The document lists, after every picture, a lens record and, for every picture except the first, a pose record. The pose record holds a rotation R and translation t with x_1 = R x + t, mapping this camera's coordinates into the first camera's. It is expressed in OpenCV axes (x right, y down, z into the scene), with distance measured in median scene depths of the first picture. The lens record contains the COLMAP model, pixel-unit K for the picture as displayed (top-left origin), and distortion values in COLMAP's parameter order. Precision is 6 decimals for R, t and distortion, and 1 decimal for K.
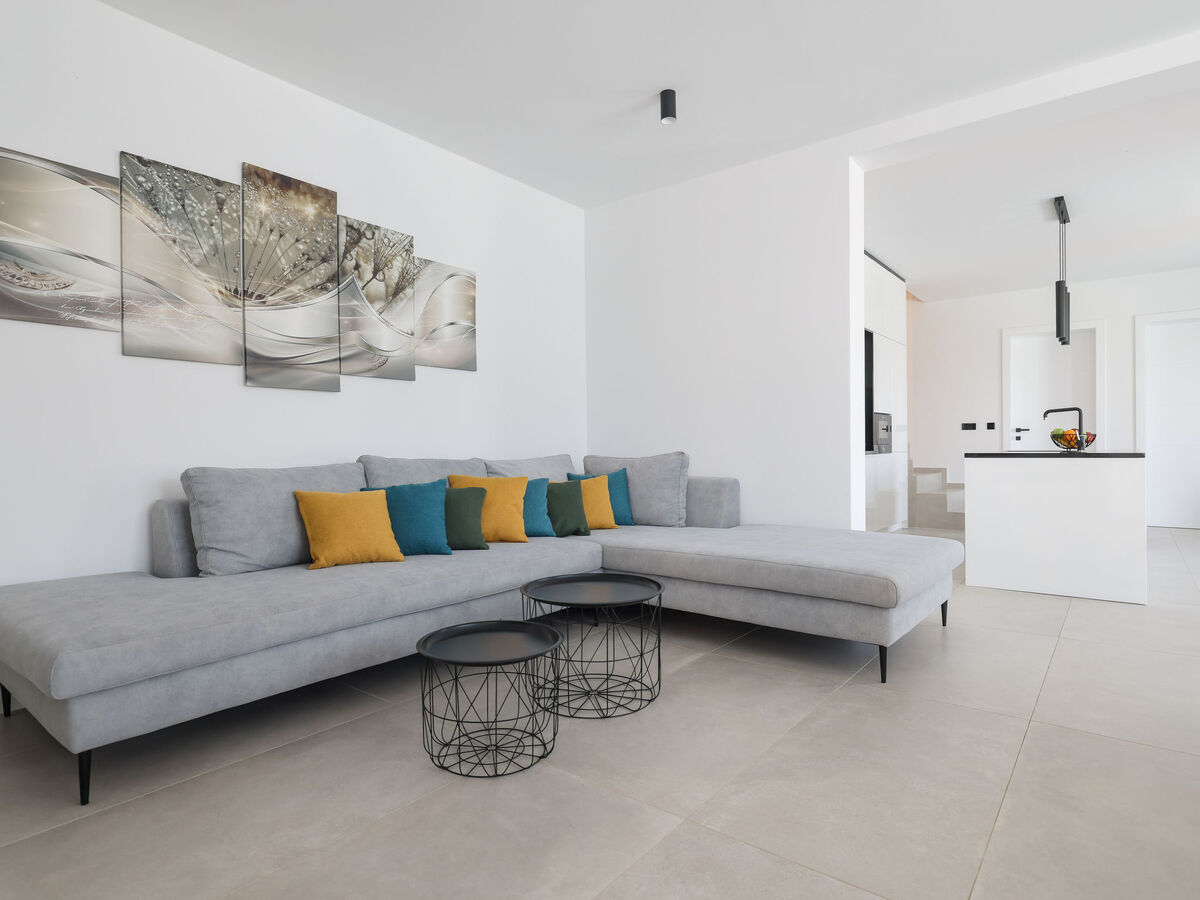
lens RADIAL K [[667.9, 0, 597.6], [0, 667.9, 449.2], [0, 0, 1]] dist [0.000453, 0.000966]
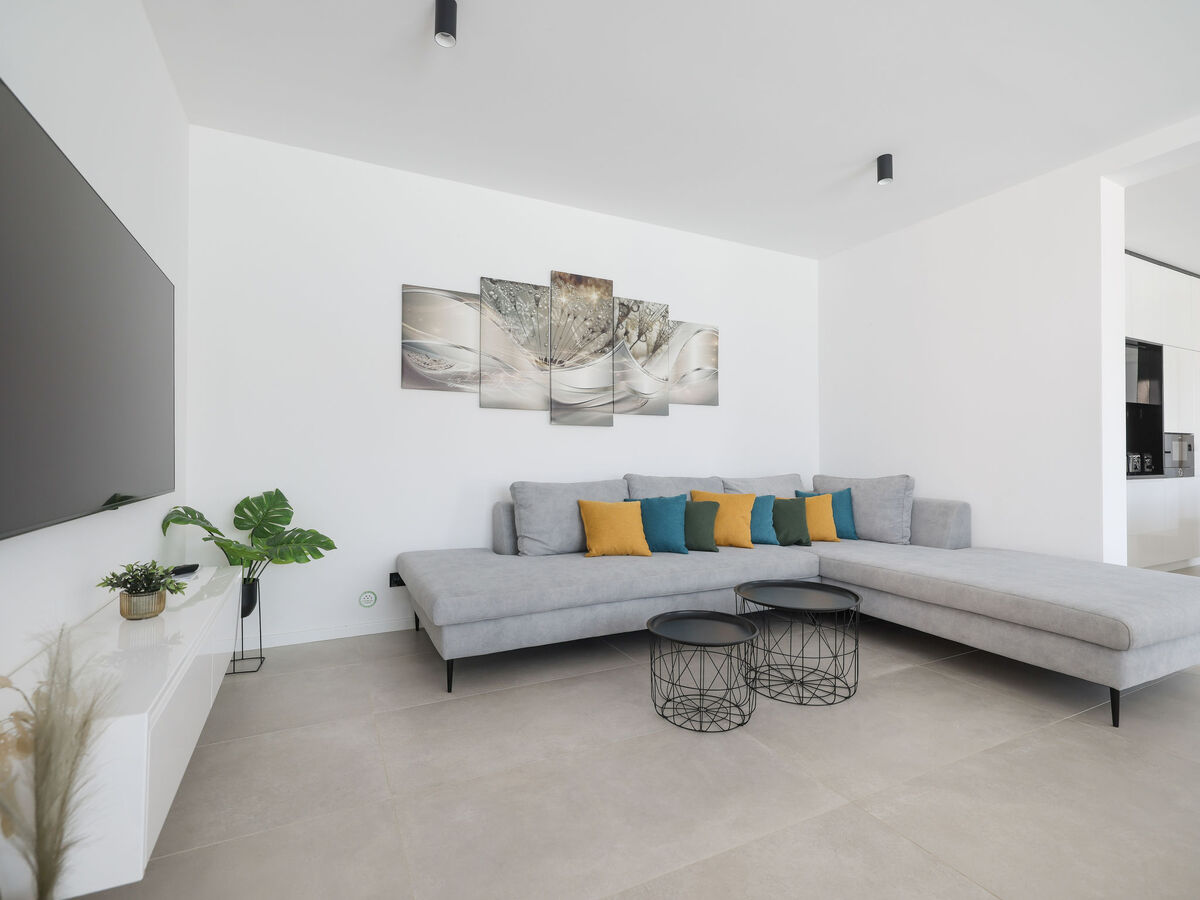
lens RADIAL K [[563.0, 0, 595.1], [0, 563.0, 447.0], [0, 0, 1]] dist [-0.000518, 0.000083]
pose [[0.904648, 0.006204, -0.426115, 0.080139], [-0.013240, 0.999820, -0.013553, -0.031434], [0.425955, 0.017903, 0.904567, -0.060328]]
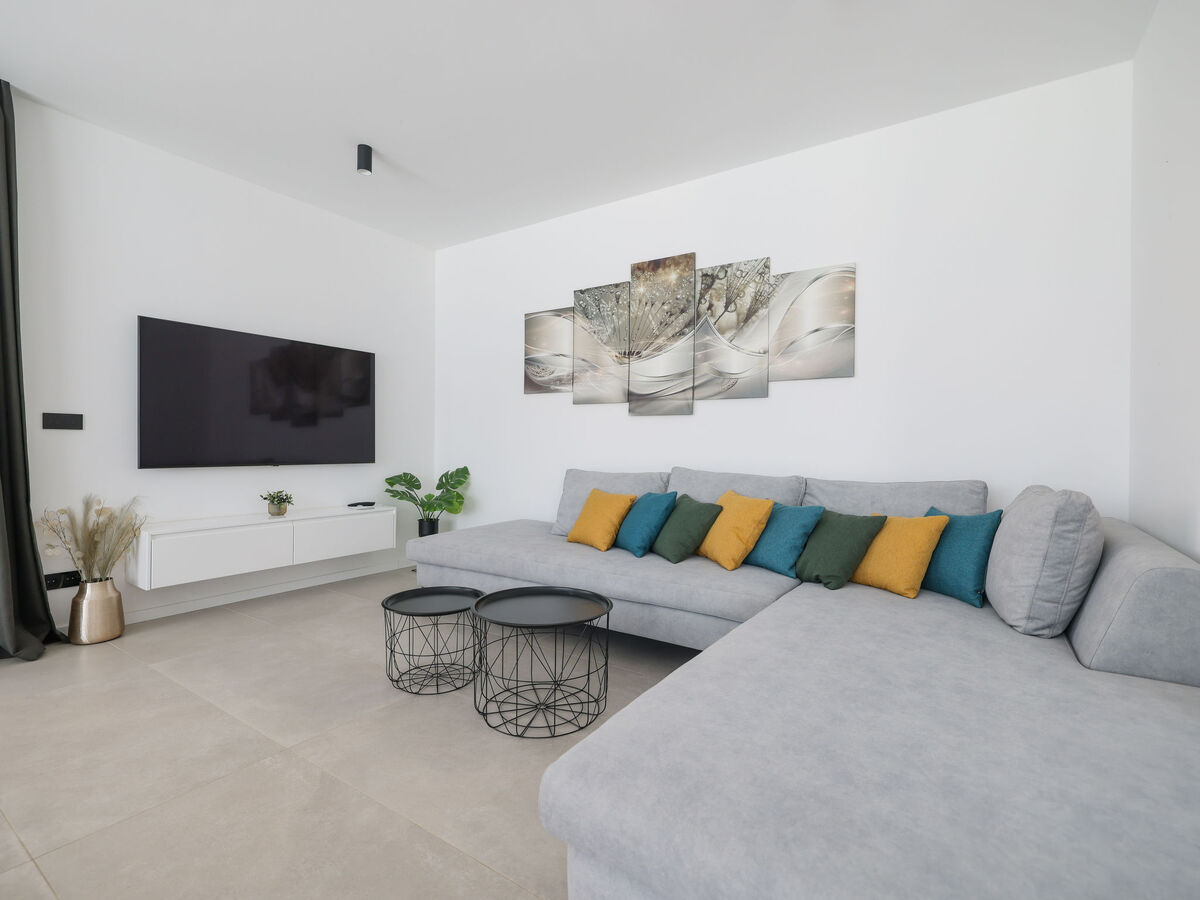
lens RADIAL K [[563.0, 0, 595.3], [0, 563.0, 449.1], [0, 0, 1]] dist [-0.000518, 0.000083]
pose [[0.079016, 0.011798, -0.996804, 0.717786], [-0.017950, 0.999785, 0.010411, -0.034061], [0.996712, 0.017070, 0.079211, 0.842885]]
